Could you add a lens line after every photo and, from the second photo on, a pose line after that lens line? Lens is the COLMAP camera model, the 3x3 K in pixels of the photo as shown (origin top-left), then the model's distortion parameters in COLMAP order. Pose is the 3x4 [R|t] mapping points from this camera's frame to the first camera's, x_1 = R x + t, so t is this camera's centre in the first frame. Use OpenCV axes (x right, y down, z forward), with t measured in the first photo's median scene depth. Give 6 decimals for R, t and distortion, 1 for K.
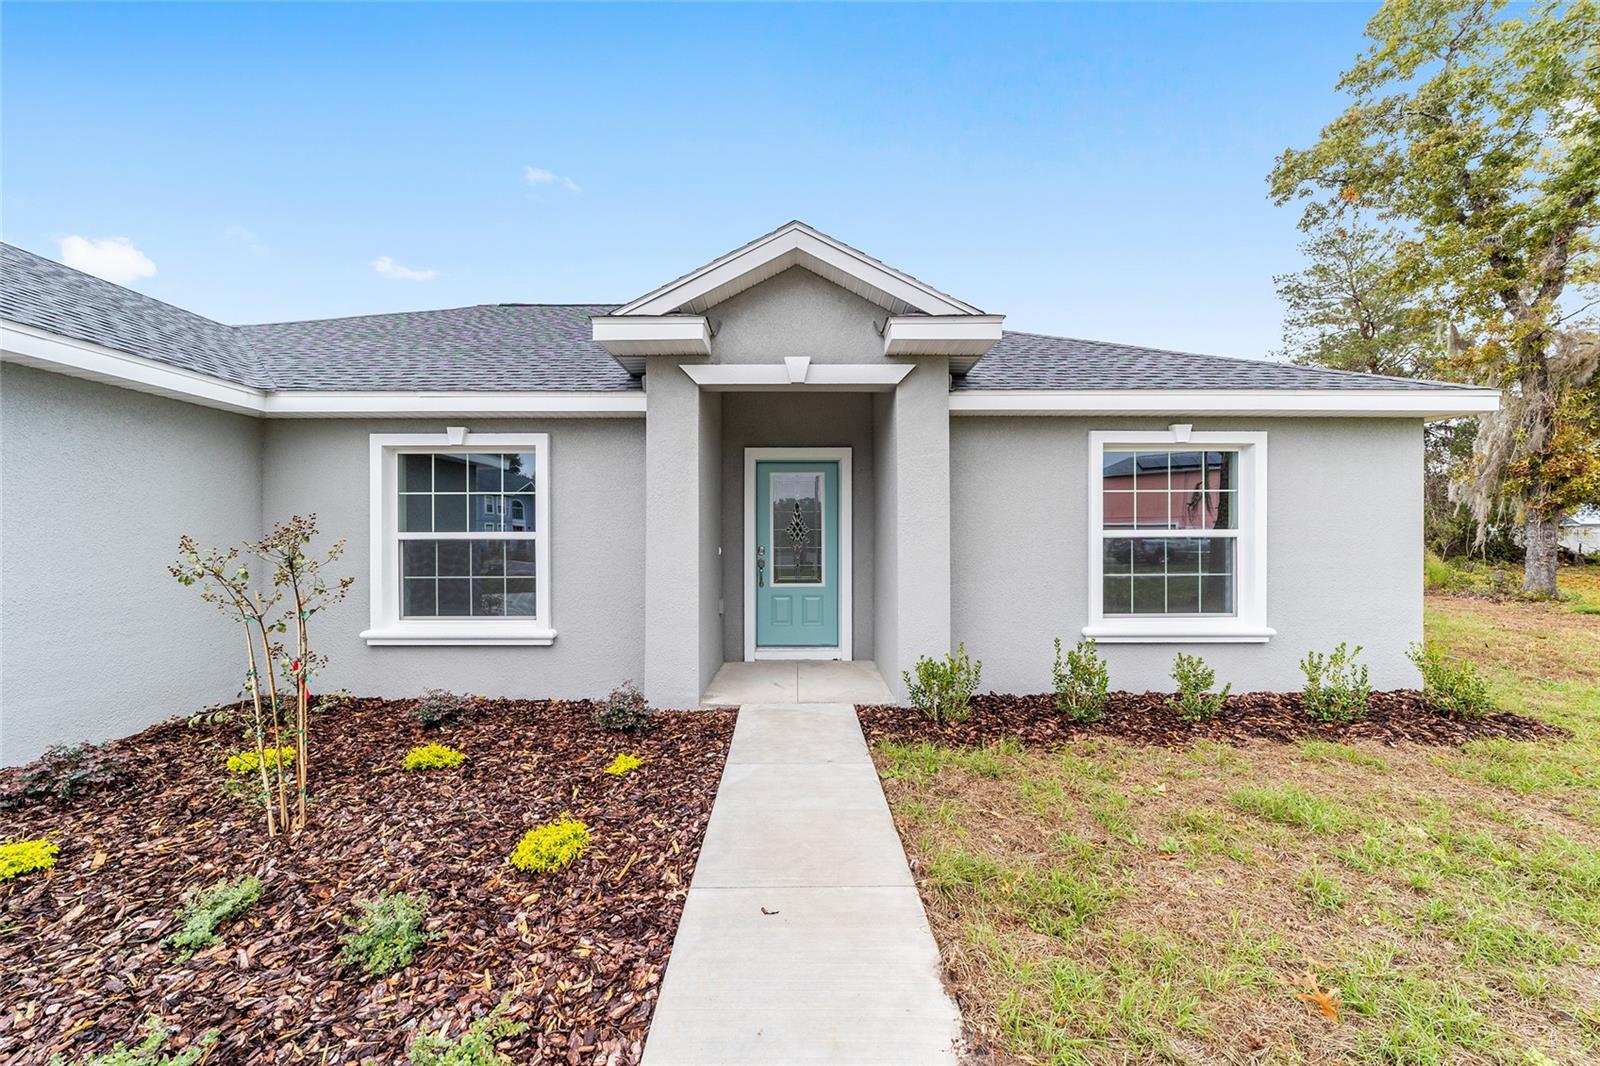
lens RADIAL K [[622.9, 0, 799.1], [0, 622.9, 538.3], [0, 0, 1]] dist [-0.018229, 0.009612]
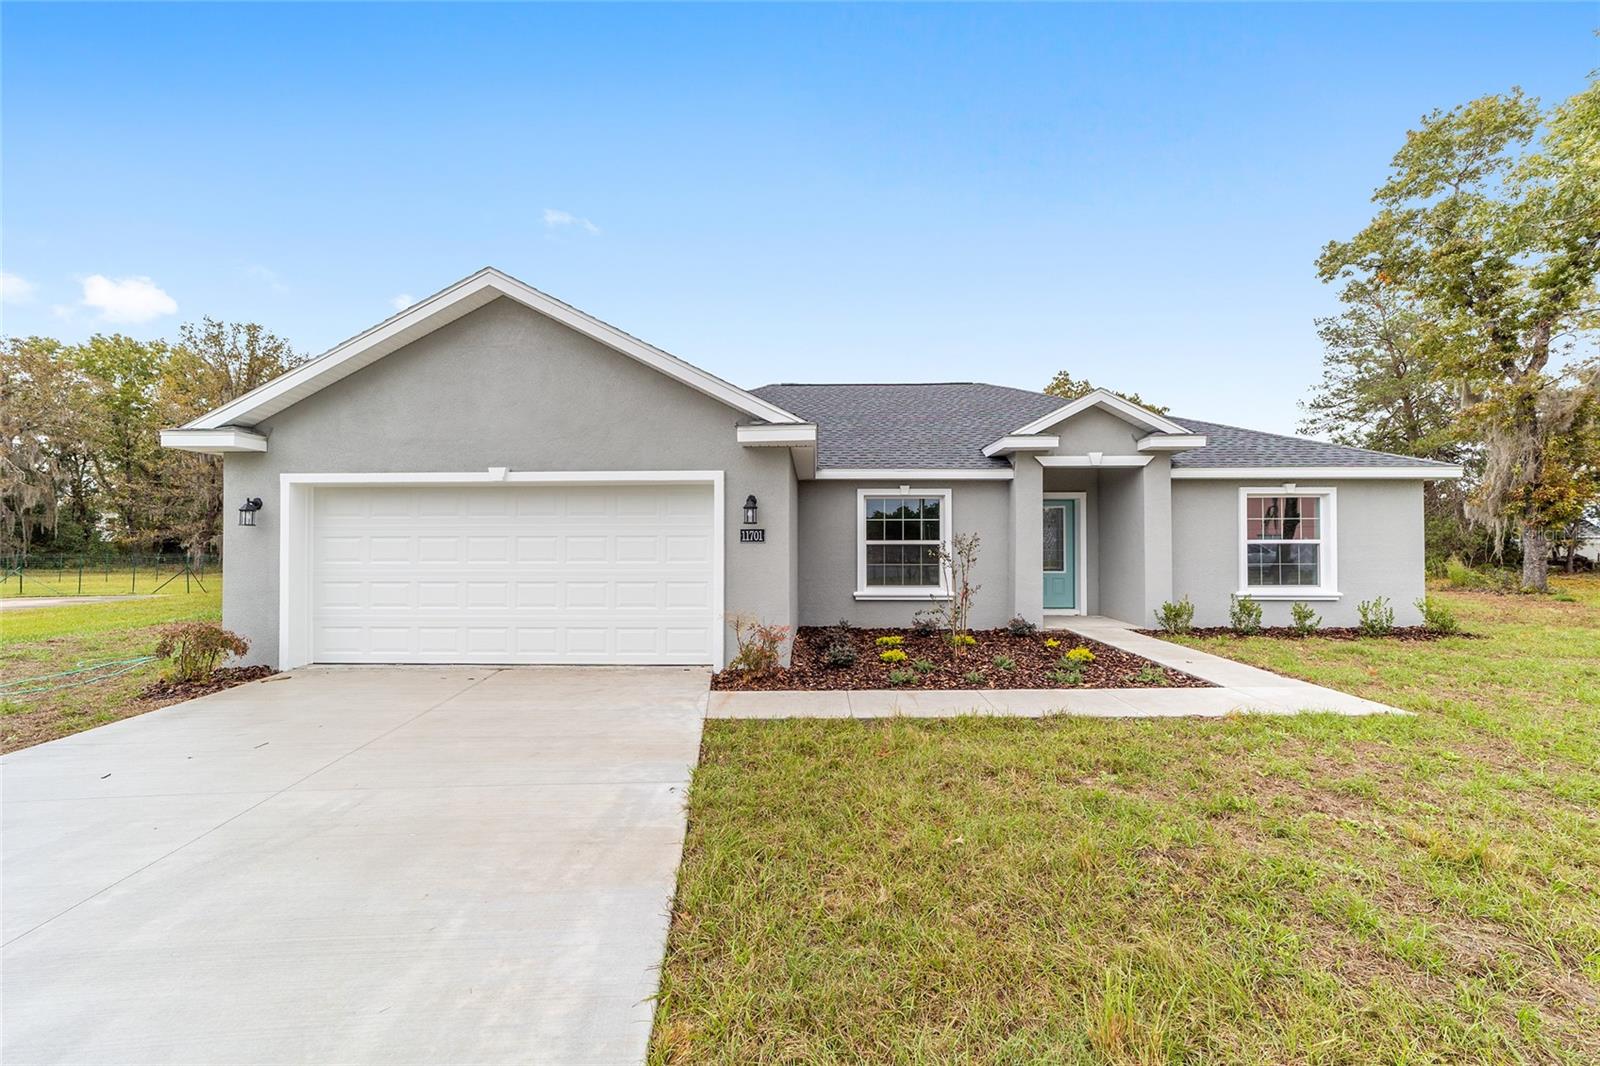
lens RADIAL K [[636.0, 0, 799.2], [0, 636.0, 540.6], [0, 0, 1]] dist [0.000118, 0.006804]
pose [[0.999879, 0.000836, -0.015546, -0.362682], [-0.001068, 0.999888, -0.014917, 0.008331], [0.015532, 0.014931, 0.999768, -0.412649]]
